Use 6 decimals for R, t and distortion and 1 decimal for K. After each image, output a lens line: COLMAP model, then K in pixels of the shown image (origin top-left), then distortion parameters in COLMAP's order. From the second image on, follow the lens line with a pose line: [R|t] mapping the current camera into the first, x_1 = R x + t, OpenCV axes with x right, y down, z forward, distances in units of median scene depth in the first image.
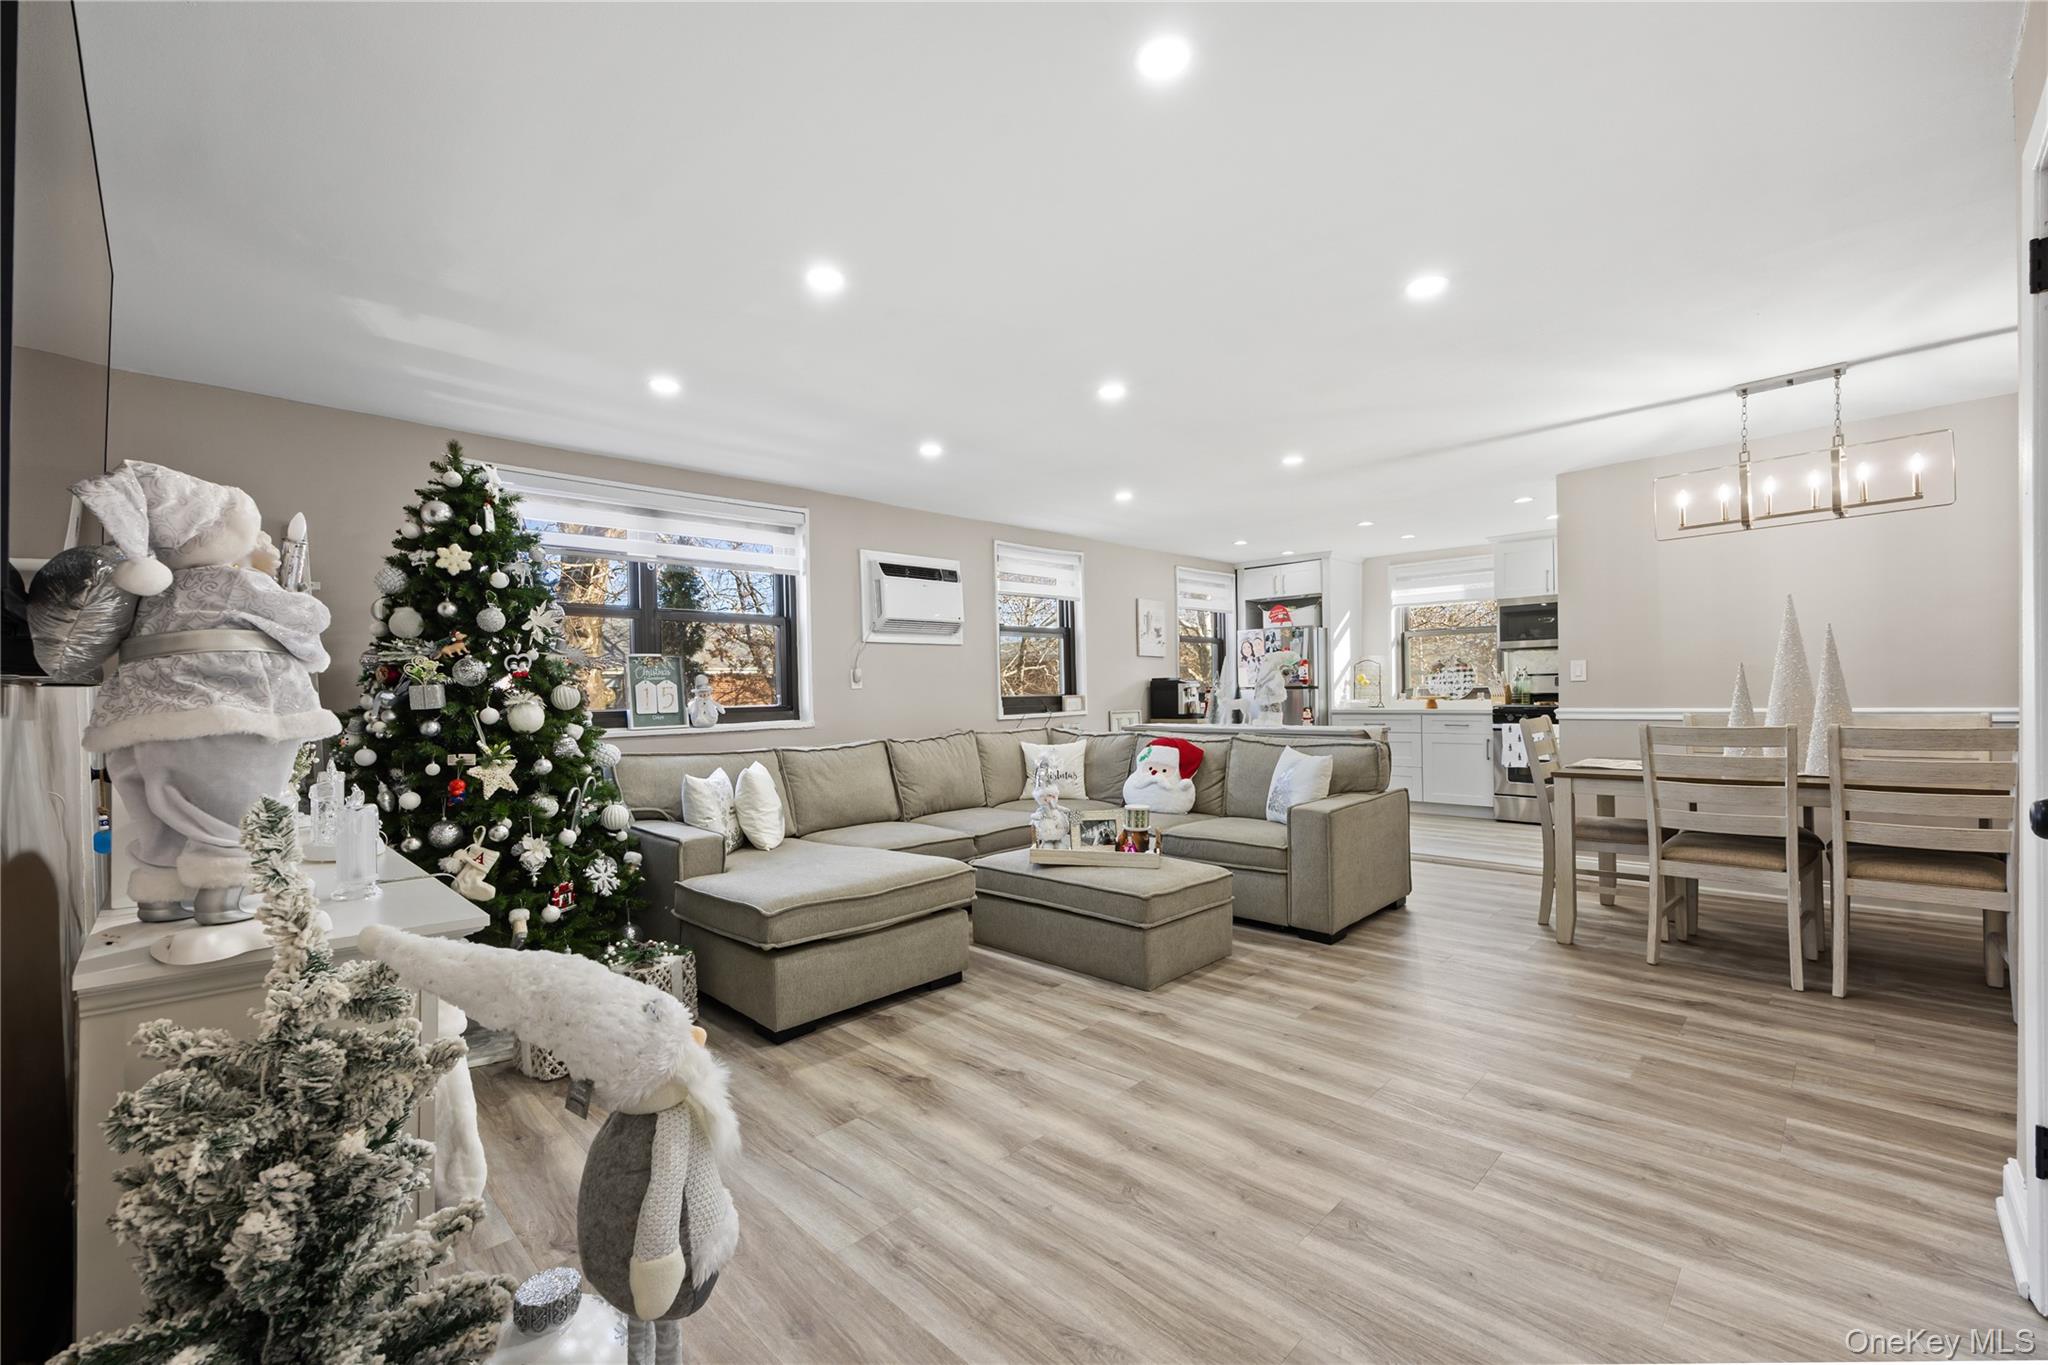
lens RADIAL K [[805.5, 0, 972.6], [0, 805.5, 701.4], [0, 0, 1]] dist [0.000970, 0.000021]
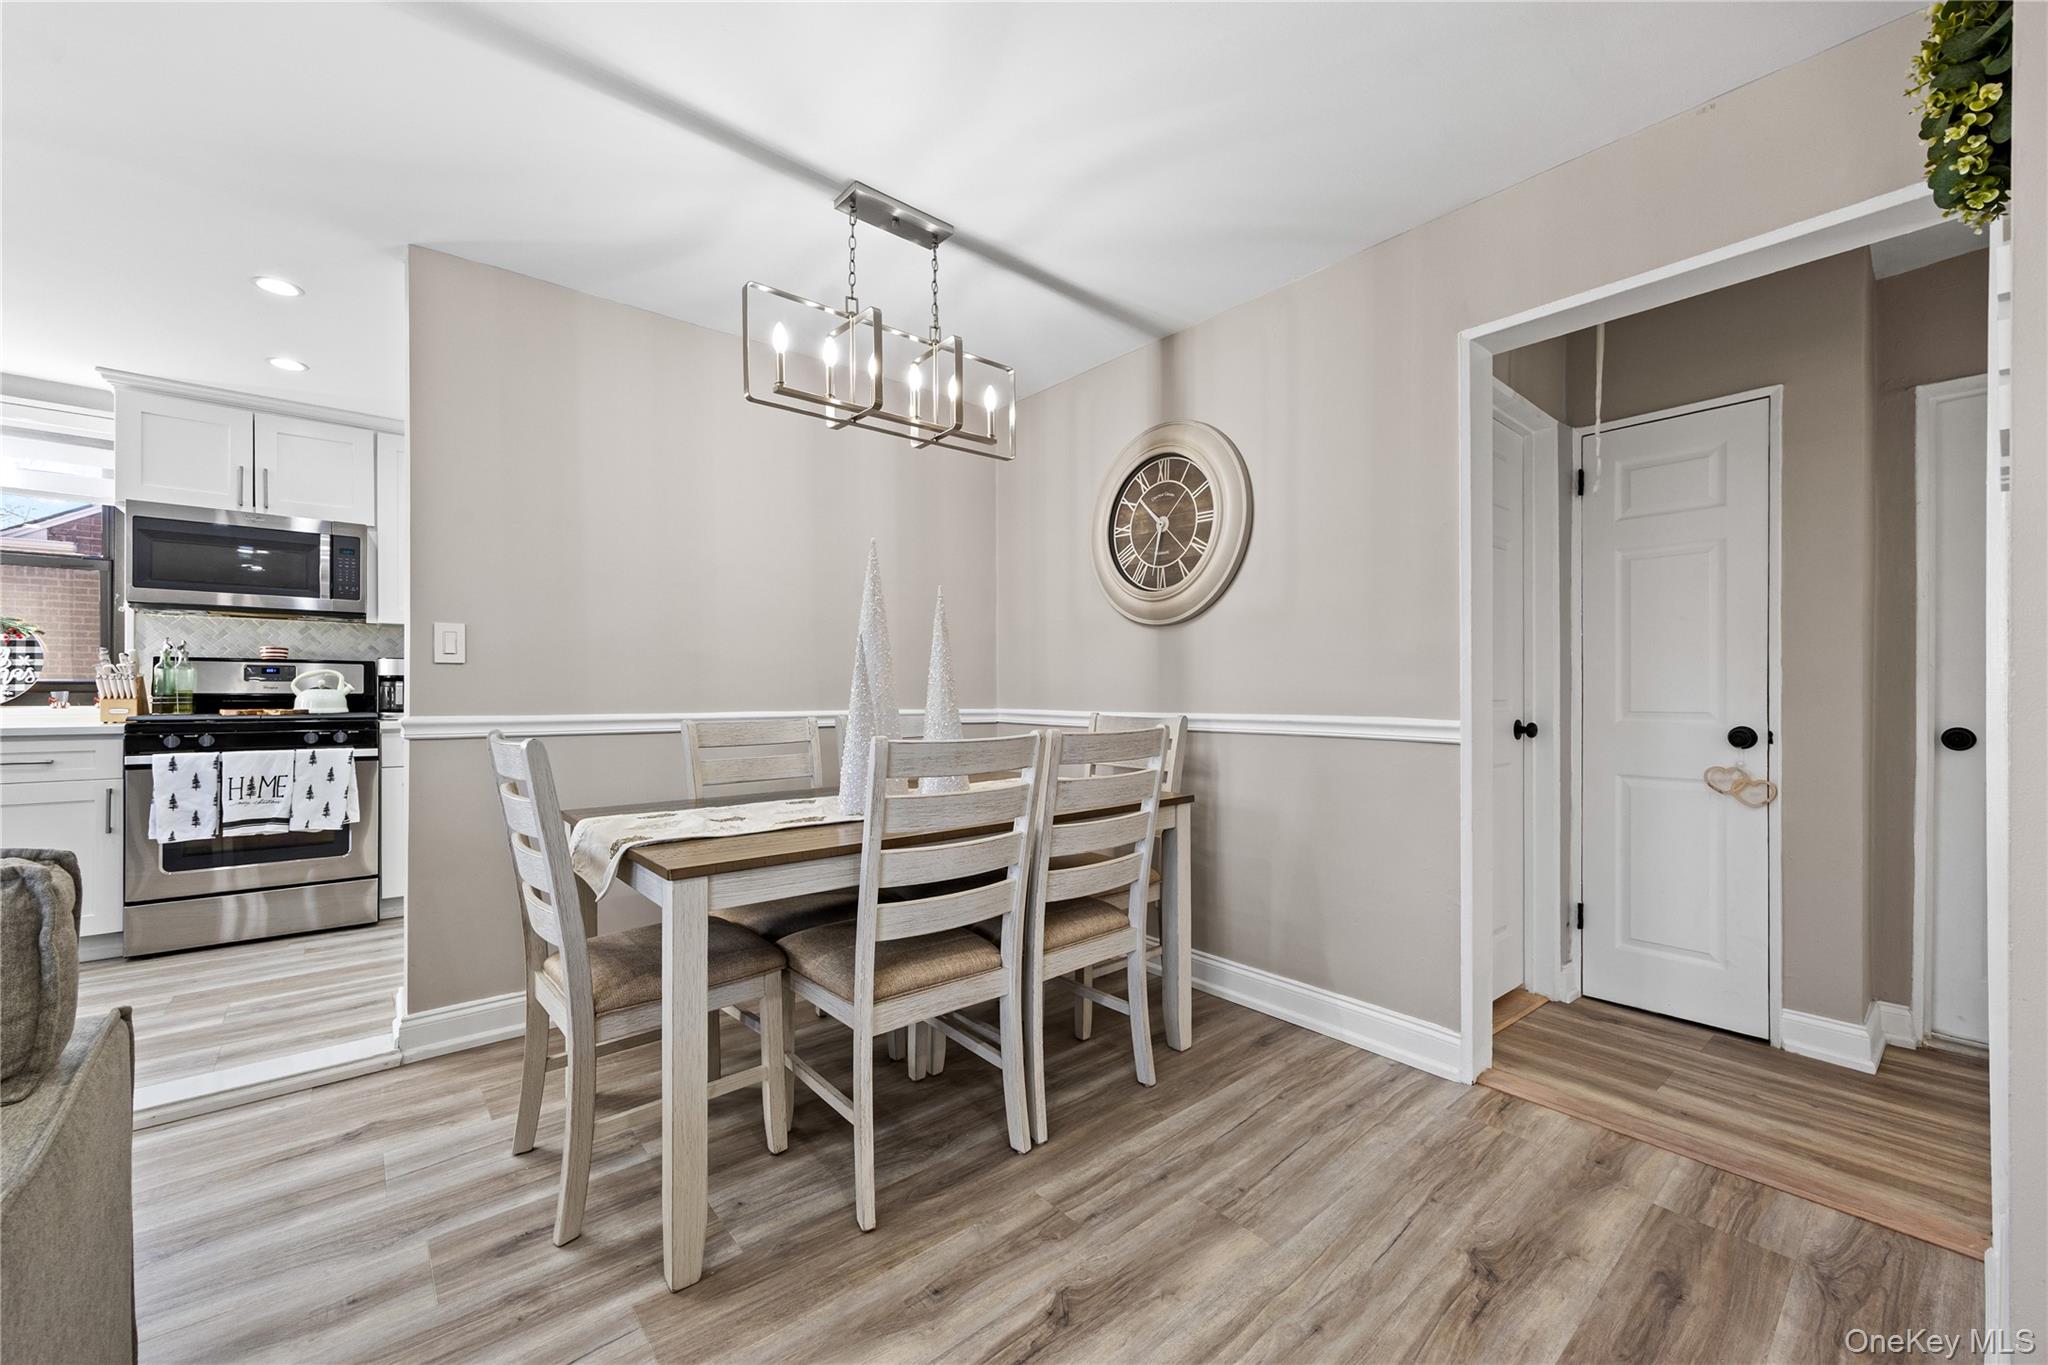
lens RADIAL K [[820.6, 0, 1024.0], [0, 820.6, 682.5], [0, 0, 1]] dist [0.000091, -0.000134]
pose [[0.030768, 0.034811, 0.998920, 0.335290], [0.008088, 0.999352, -0.035075, 0.011641], [-0.999494, 0.009158, 0.030467, 0.867179]]
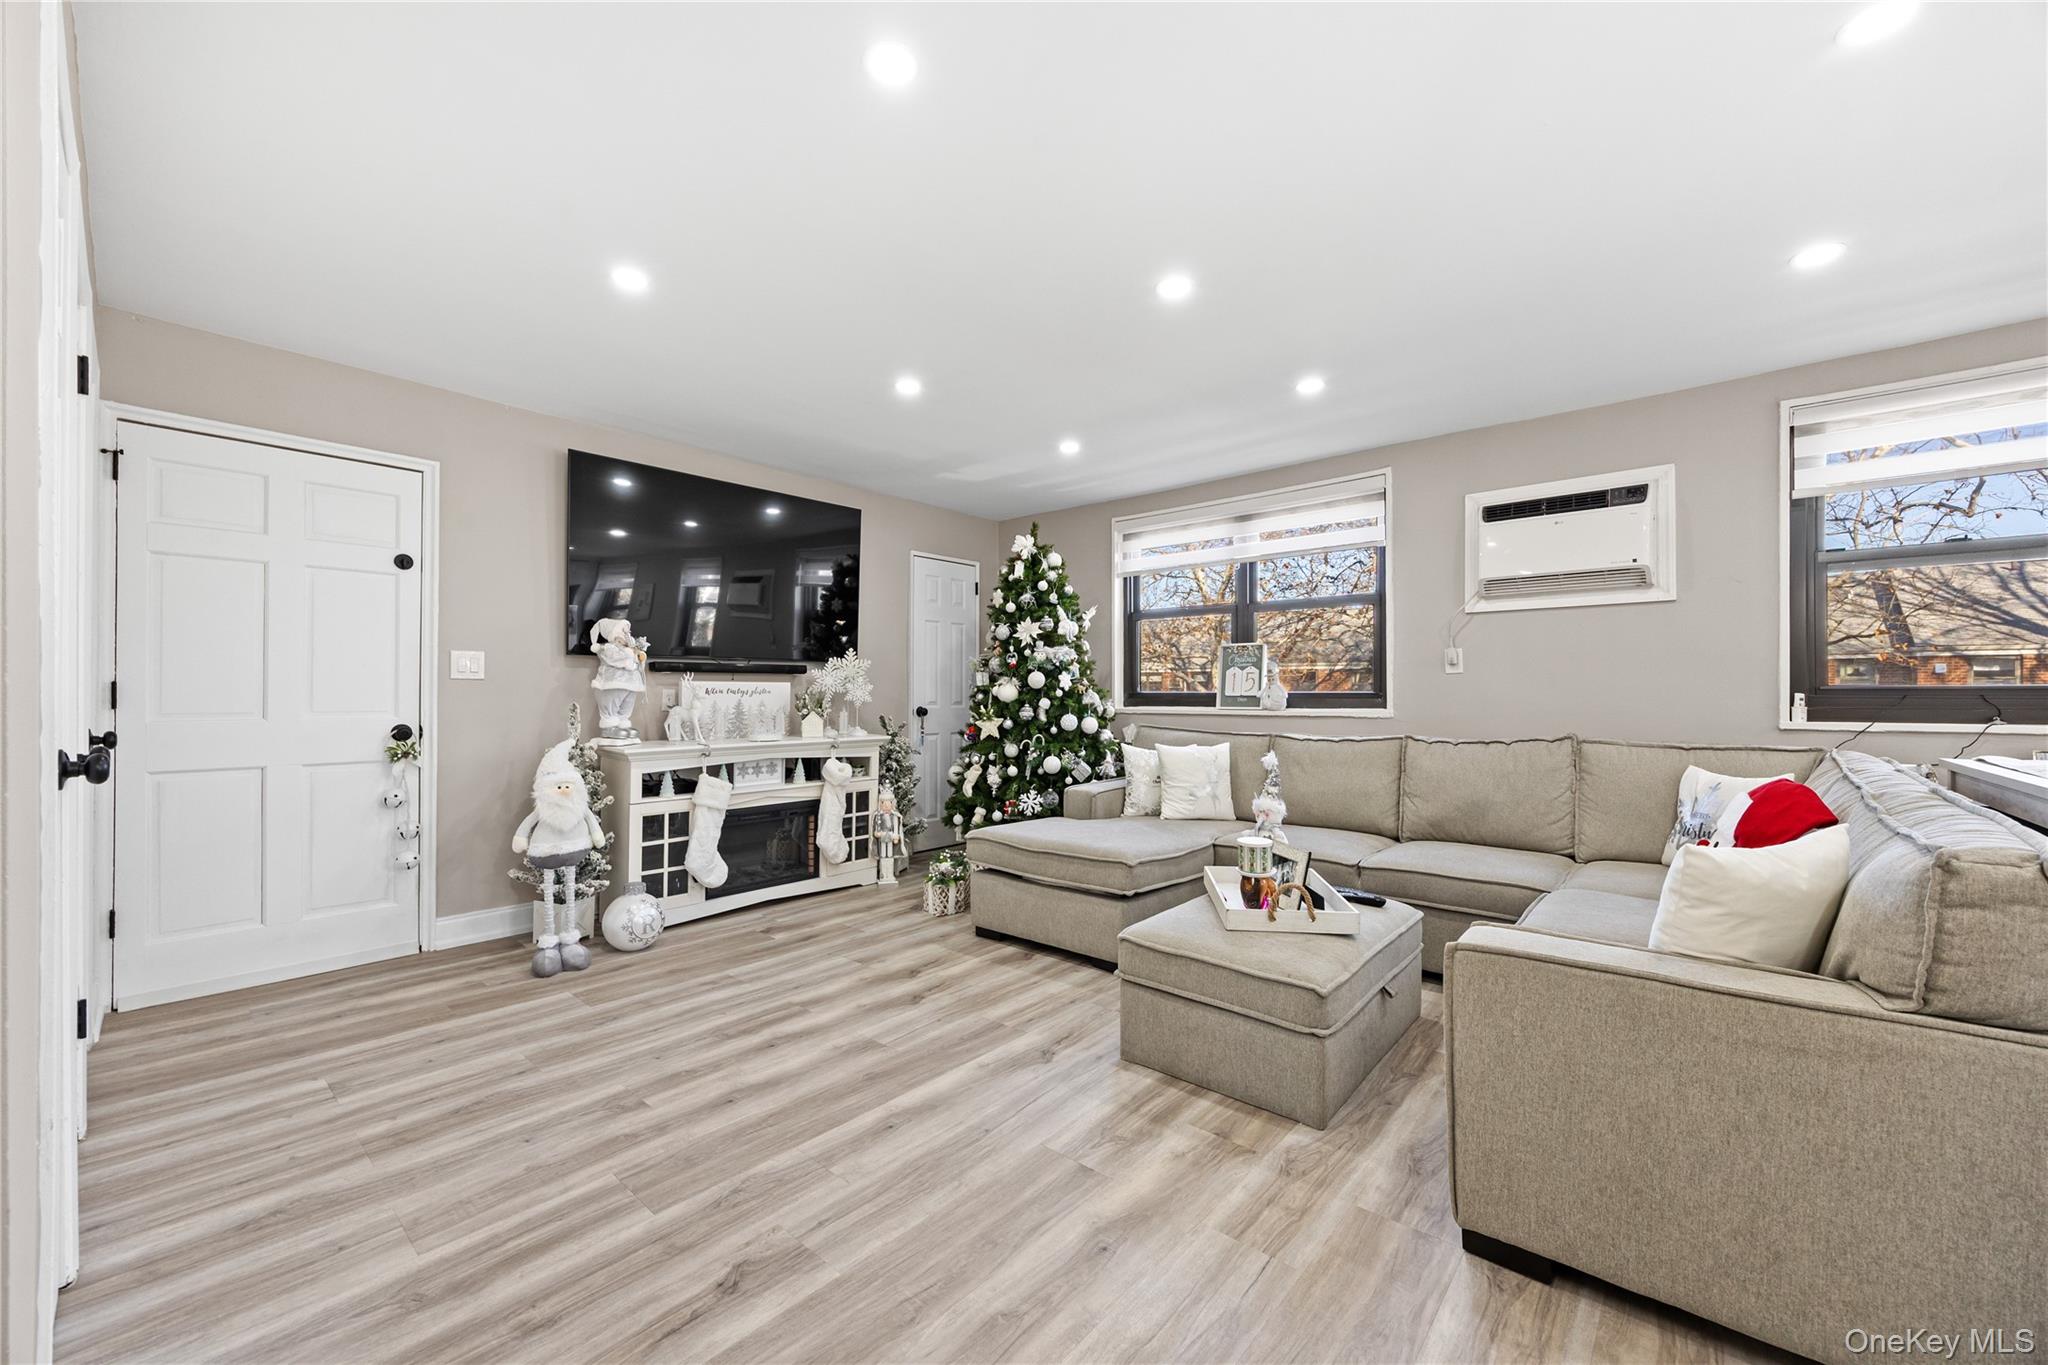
lens RADIAL K [[798.0, 0, 1030.0], [0, 798.0, 688.5], [0, 0, 1]] dist [-0.000082, 0.000017]
pose [[0.121031, 0.013986, -0.992550, 0.929561], [-0.014353, 0.999821, 0.012338, -0.007233], [0.992545, 0.012753, 0.121210, 0.778239]]
